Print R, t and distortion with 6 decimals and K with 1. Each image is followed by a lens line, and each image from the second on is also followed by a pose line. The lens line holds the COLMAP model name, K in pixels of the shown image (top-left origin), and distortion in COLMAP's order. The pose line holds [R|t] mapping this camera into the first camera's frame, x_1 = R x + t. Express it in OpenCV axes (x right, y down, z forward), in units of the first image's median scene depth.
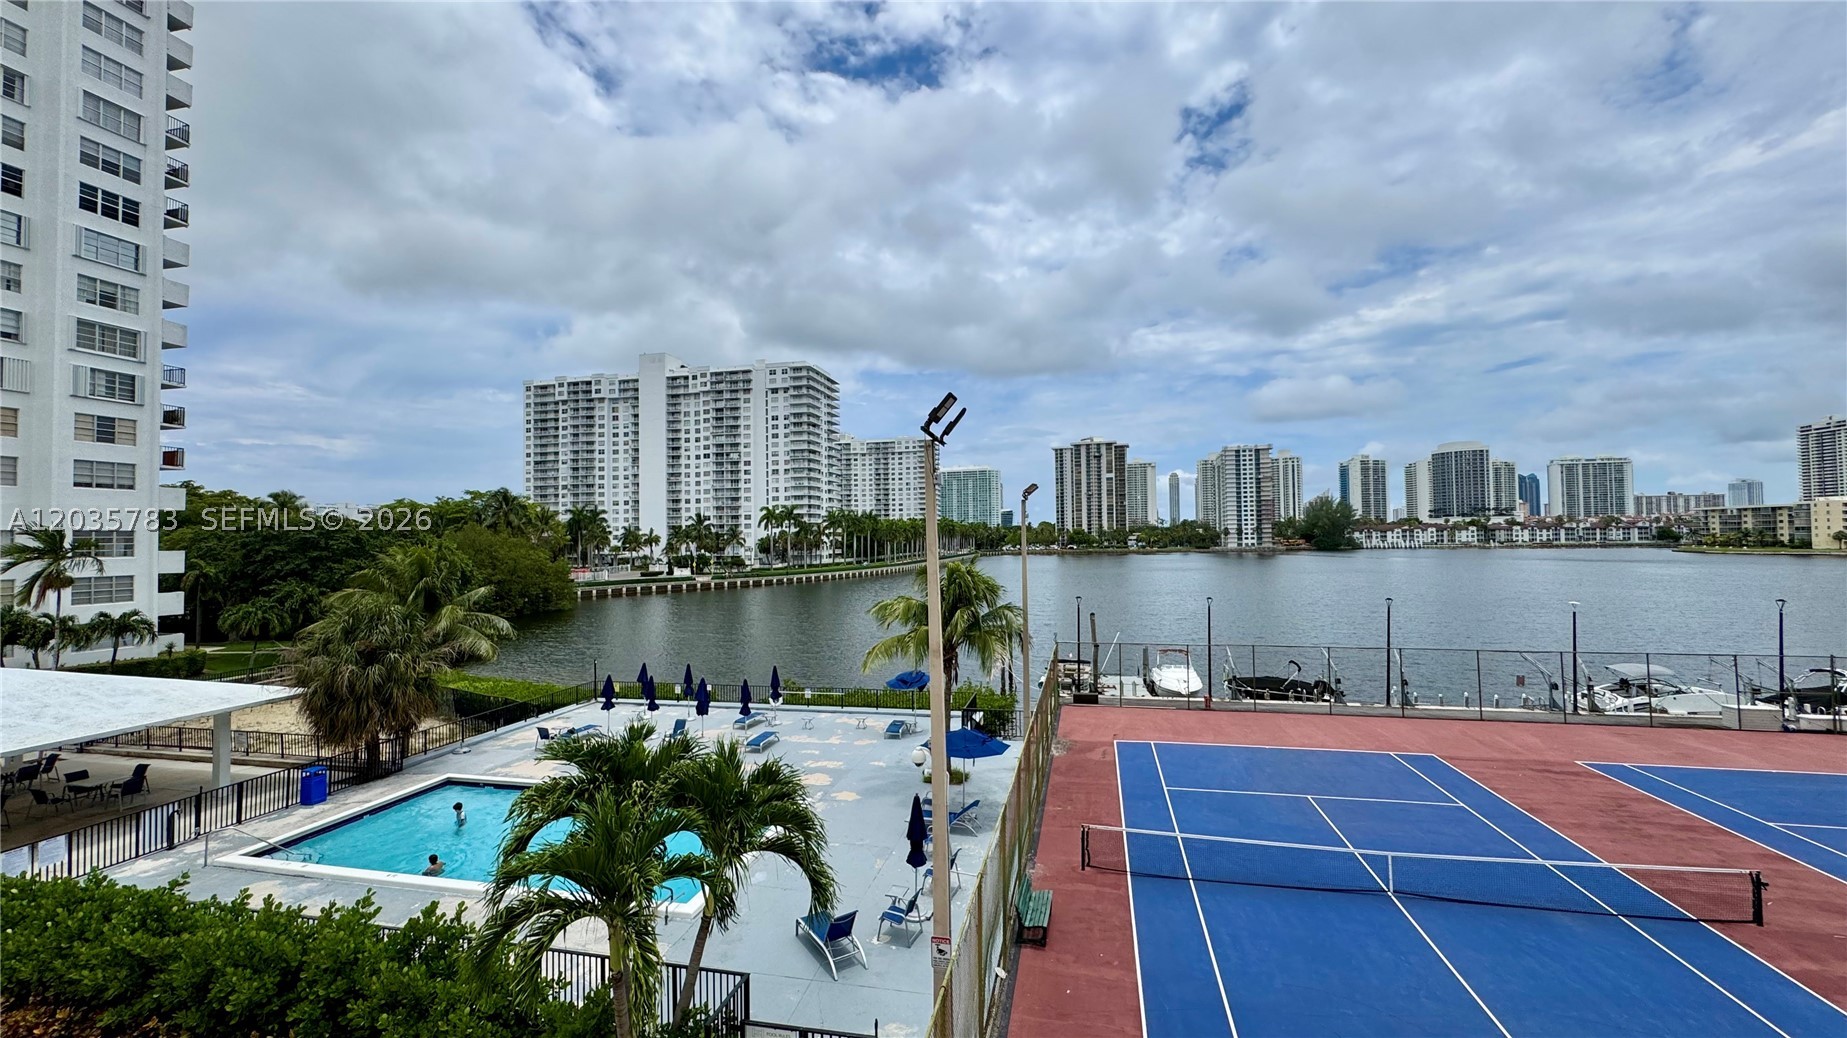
lens RADIAL K [[737.7, 0, 919.6], [0, 737.7, 516.4], [0, 0, 1]] dist [-0.004676, -0.000062]
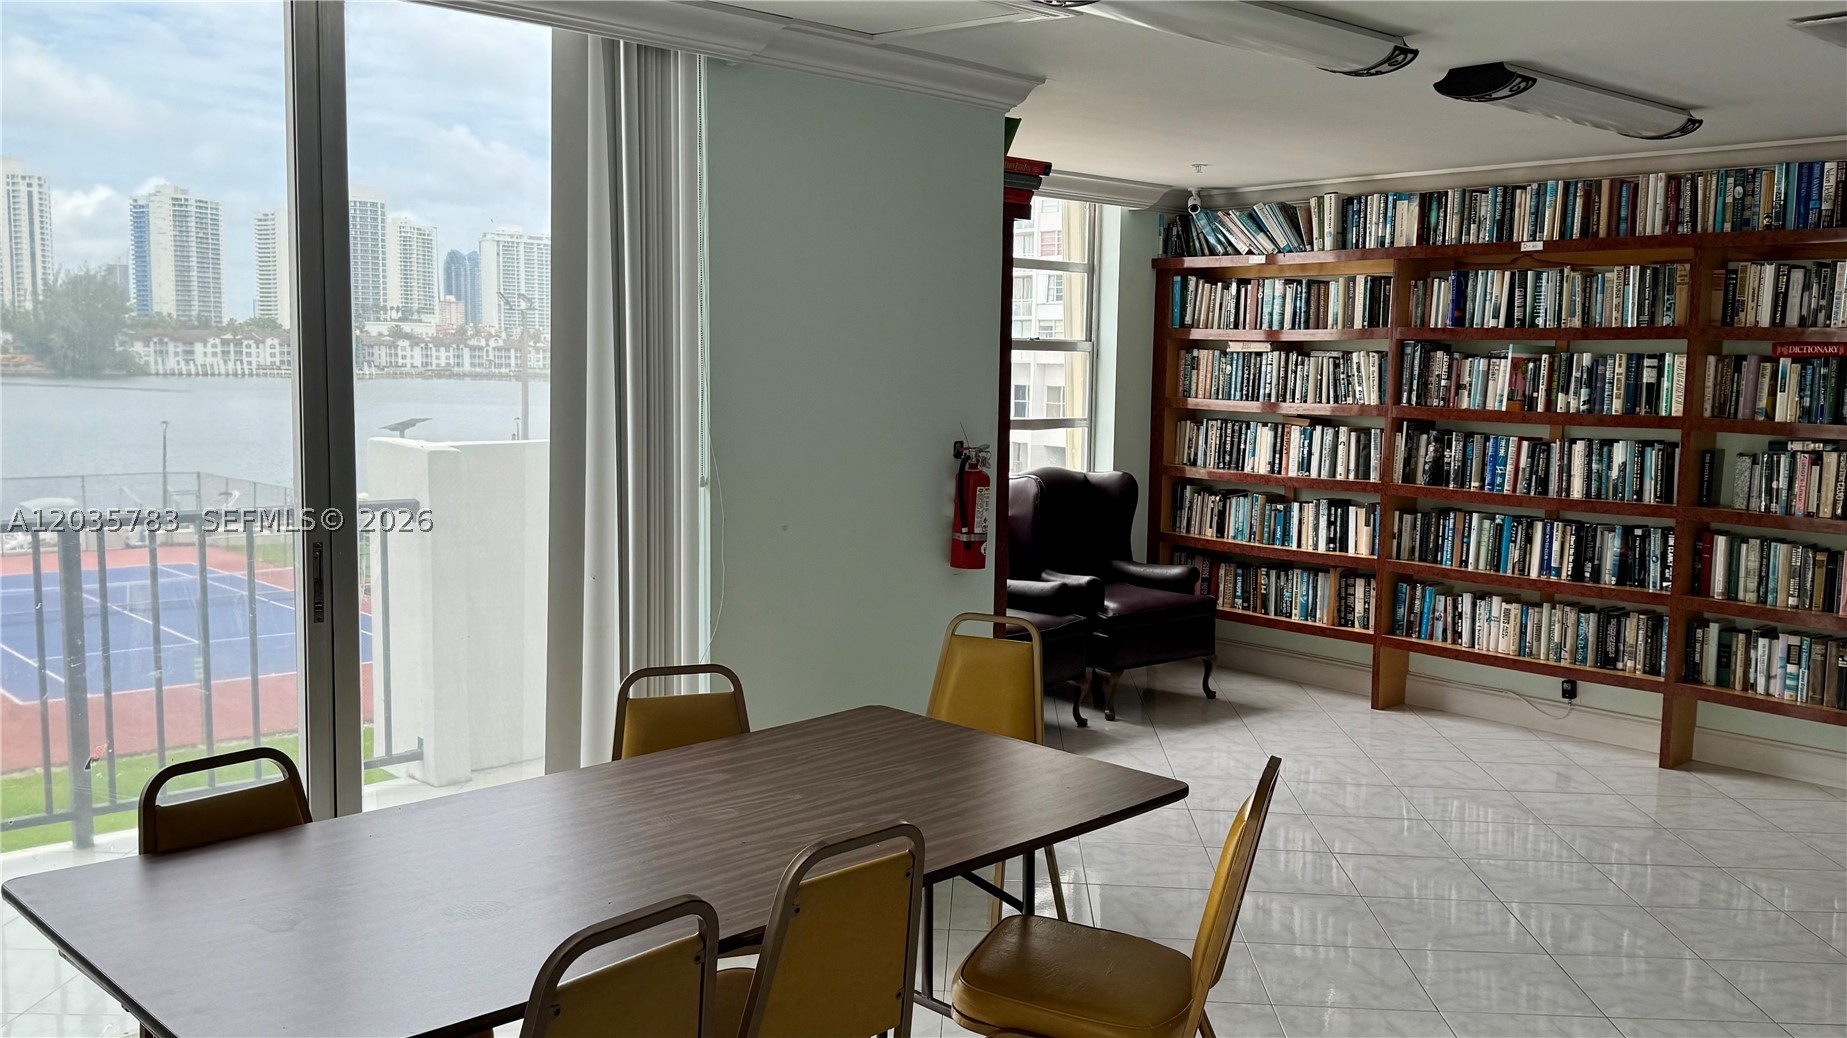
lens RADIAL K [[1562.1, 0, 925.8], [0, 1562.1, 525.7], [0, 0, 1]] dist [-0.003650, -0.004398]
pose [[0.559530, -0.064761, 0.826276, 0.031097], [-0.050854, 0.992382, 0.112217, -0.023282], [-0.827248, -0.104808, 0.551974, -0.860475]]
